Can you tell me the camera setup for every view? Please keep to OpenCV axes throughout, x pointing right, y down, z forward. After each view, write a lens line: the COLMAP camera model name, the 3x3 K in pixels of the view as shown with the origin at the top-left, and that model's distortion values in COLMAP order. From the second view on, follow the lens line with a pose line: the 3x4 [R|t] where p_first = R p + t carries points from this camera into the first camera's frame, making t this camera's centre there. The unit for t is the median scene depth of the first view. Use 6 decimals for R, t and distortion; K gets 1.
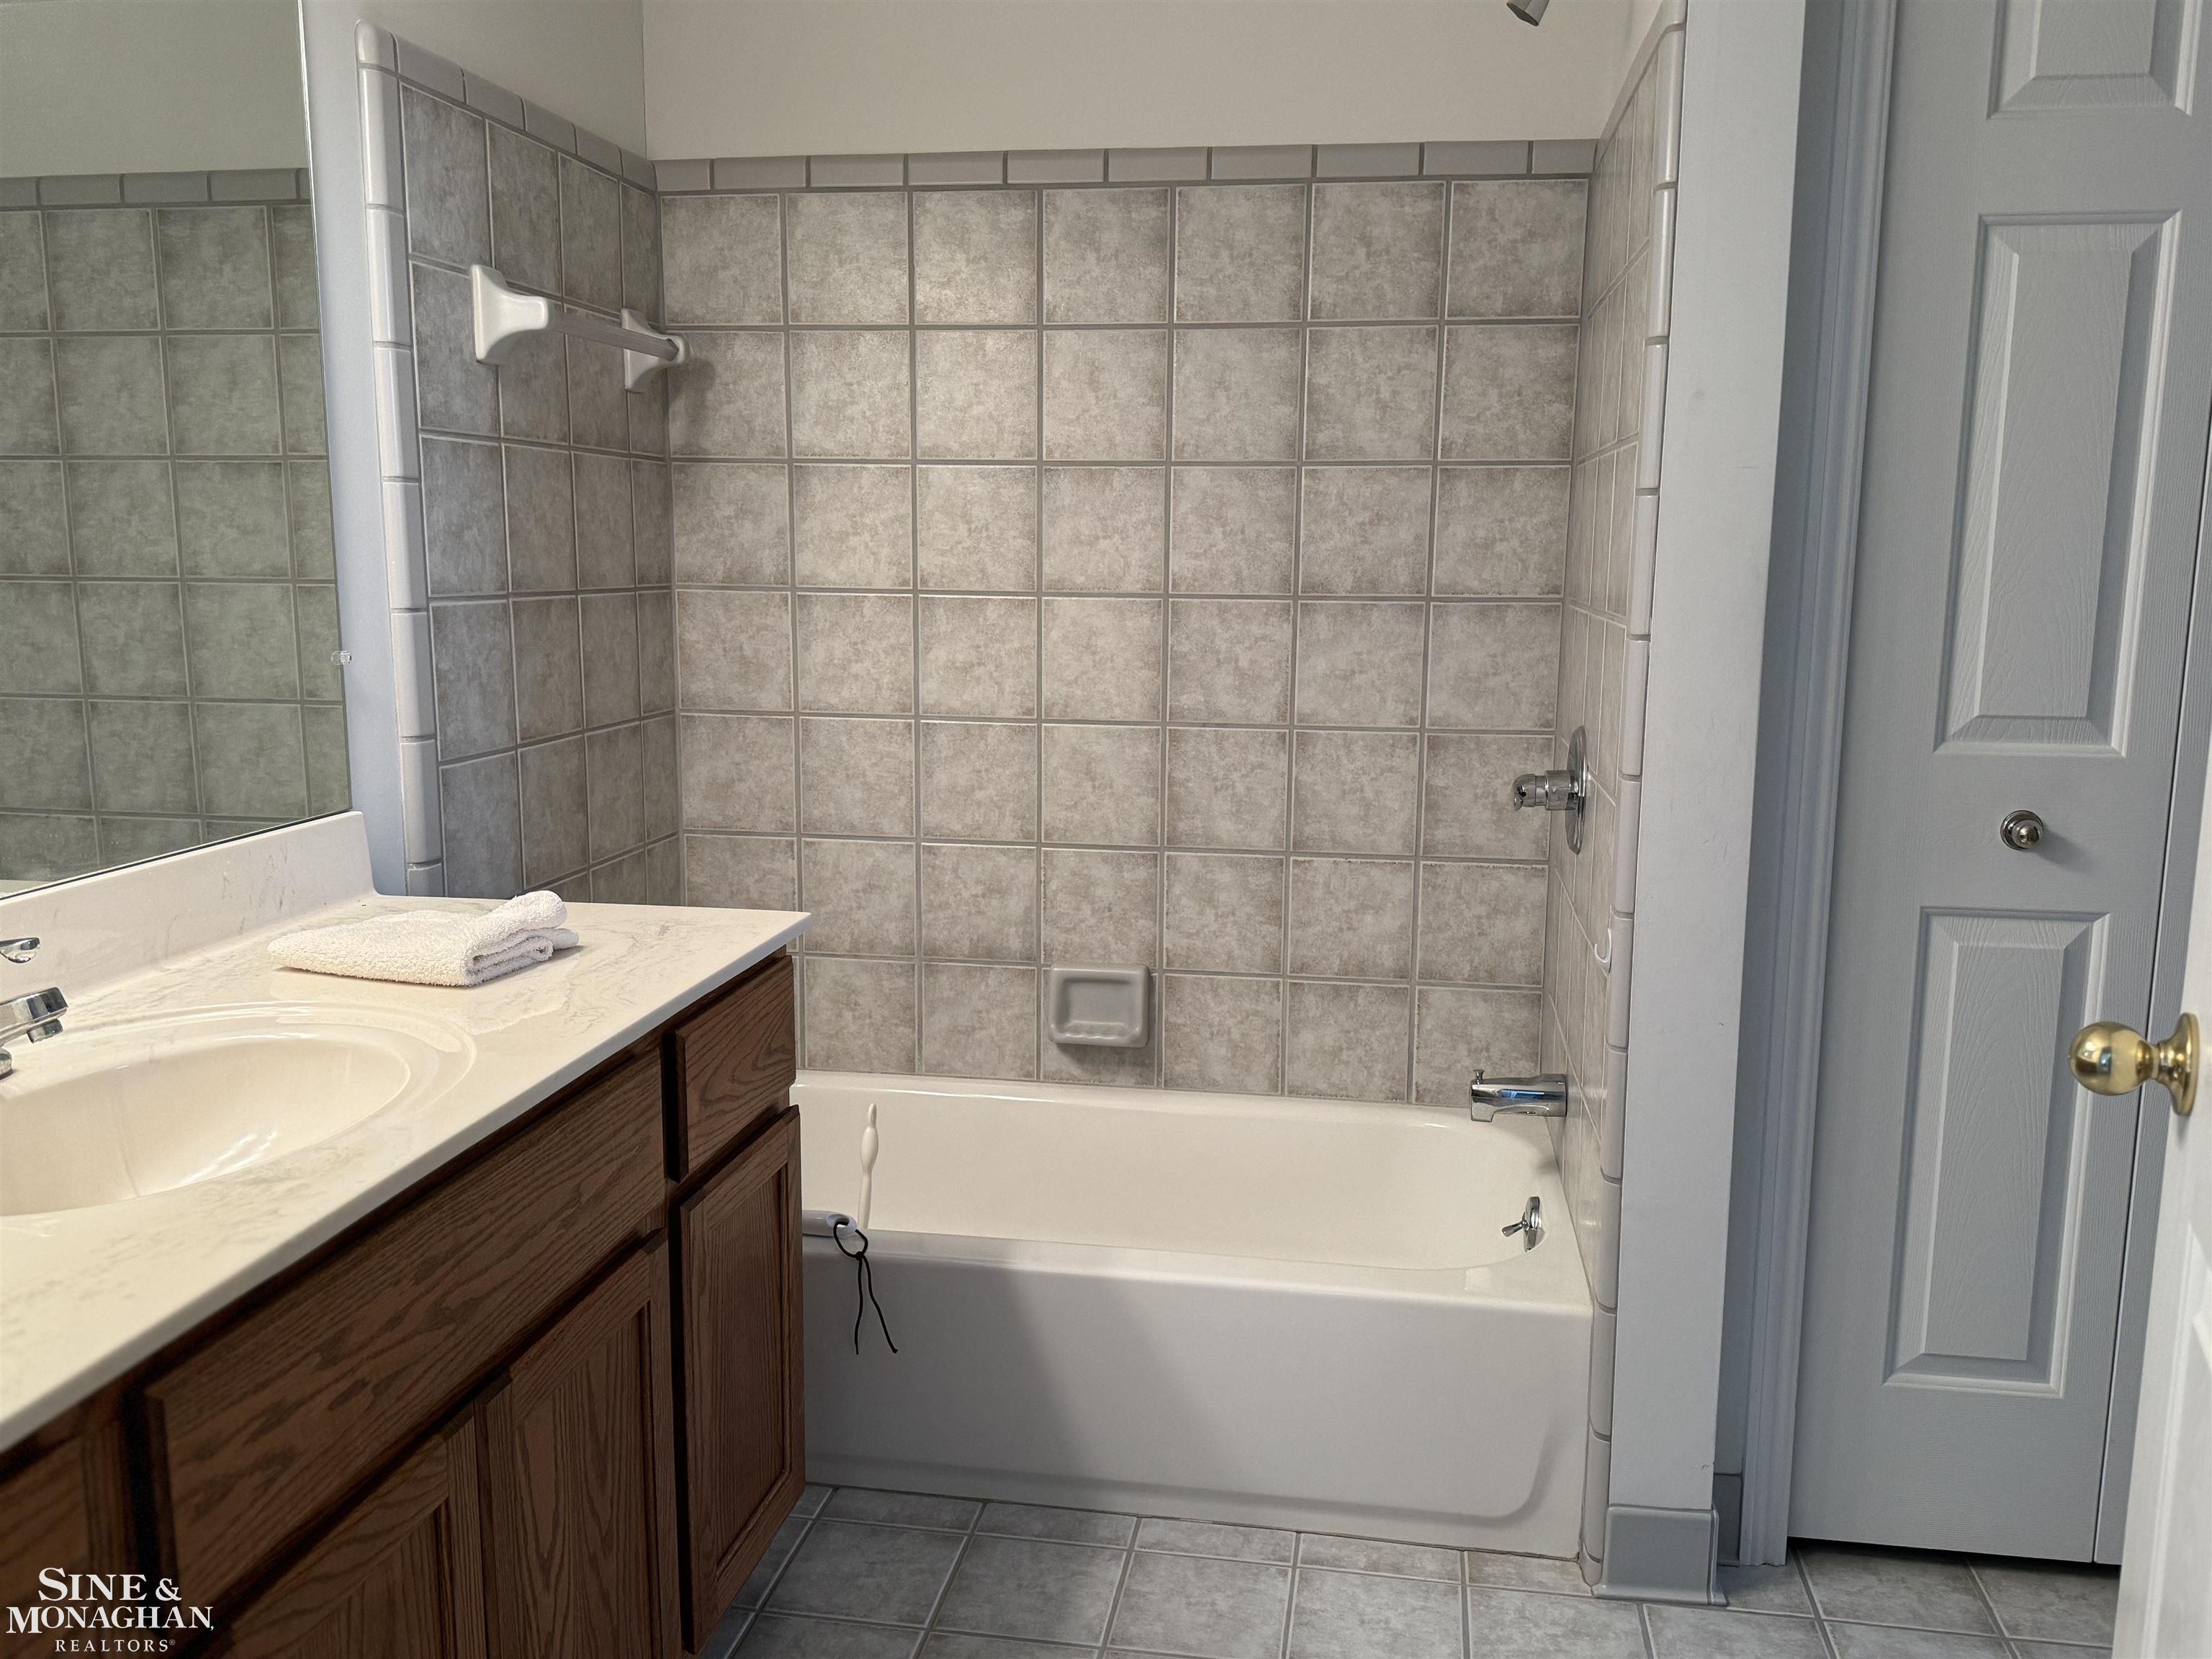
lens RADIAL K [[1791.6, 0, 1108.5], [0, 1791.6, 836.2], [0, 0, 1]] dist [0.005946, -0.037499]
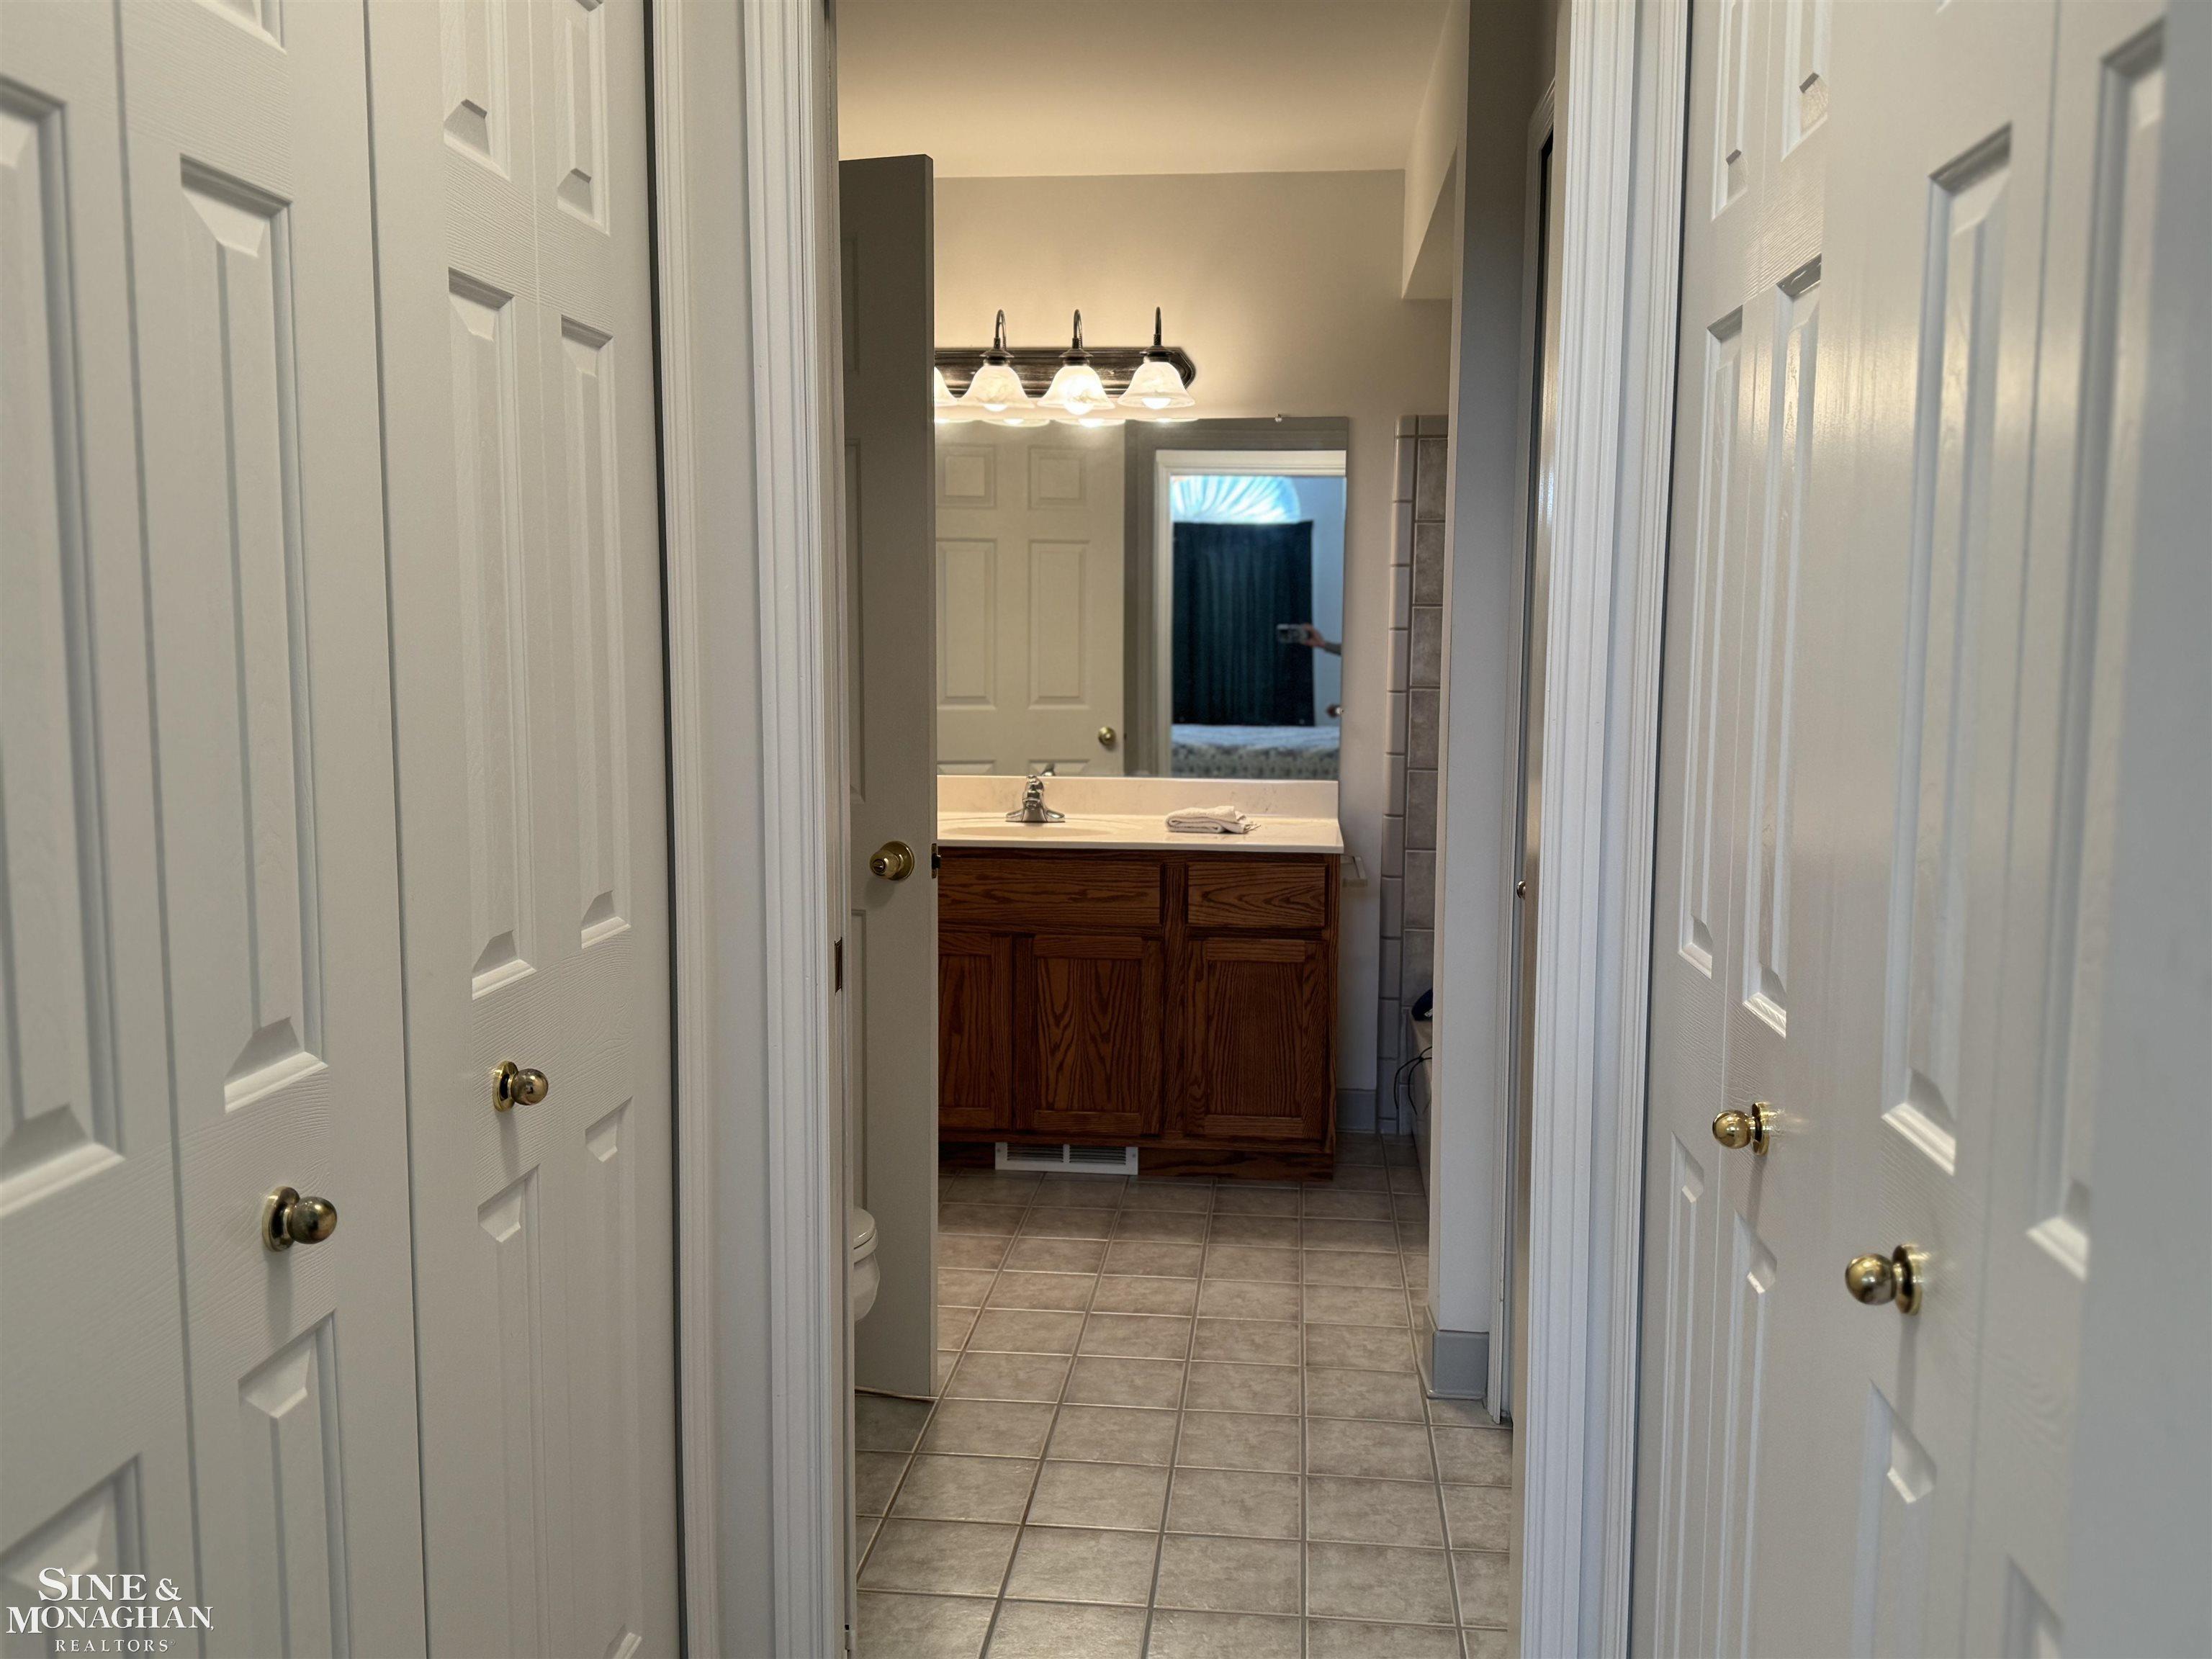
lens RADIAL K [[1791.6, 0, 1106.6], [0, 1791.6, 828.4], [0, 0, 1]] dist [0.005946, -0.037499]
pose [[0.056678, 0.104139, -0.992946, 1.702158], [-0.162149, 0.982301, 0.093767, -0.114466], [0.985137, 0.155691, 0.072561, 0.564401]]
